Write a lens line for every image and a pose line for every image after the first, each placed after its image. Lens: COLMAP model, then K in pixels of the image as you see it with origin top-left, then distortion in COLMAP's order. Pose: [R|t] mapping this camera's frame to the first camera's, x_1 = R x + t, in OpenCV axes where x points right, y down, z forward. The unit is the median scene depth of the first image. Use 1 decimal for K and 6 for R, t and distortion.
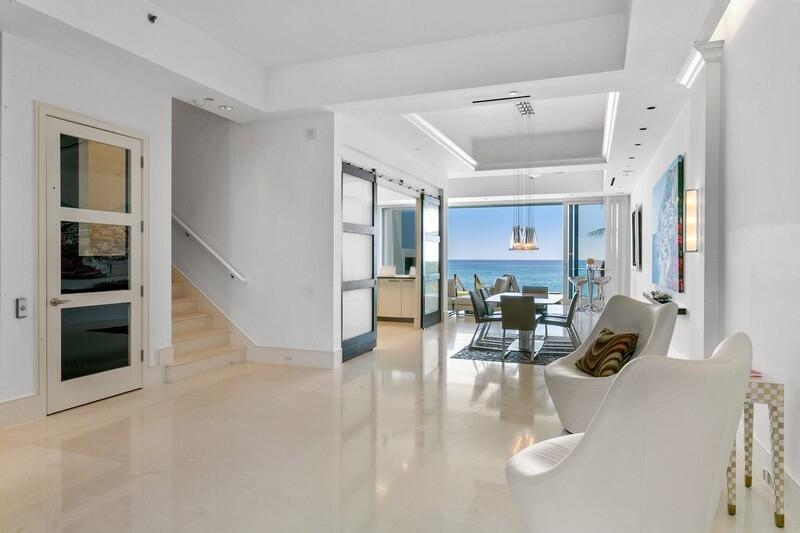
lens RADIAL K [[553.6, 0, 403.8], [0, 553.6, 267.1], [0, 0, 1]] dist [0.067966, 0.001039]
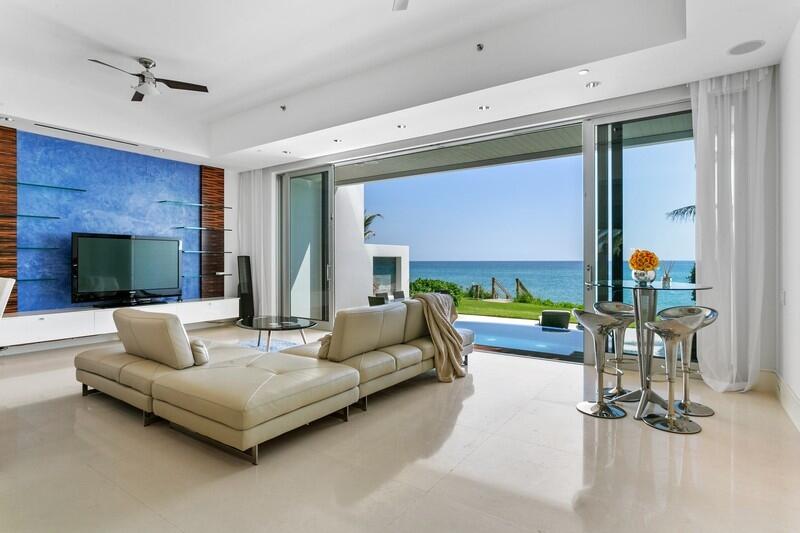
lens RADIAL K [[419.0, 0, 400.5], [0, 419.0, 263.3], [0, 0, 1]] dist [-0.012794, -0.000457]
pose [[0.960470, -0.000472, -0.278384, 0.329820], [-0.003062, 0.999920, -0.012263, -0.007918], [0.278368, 0.012630, 0.960391, 0.904847]]
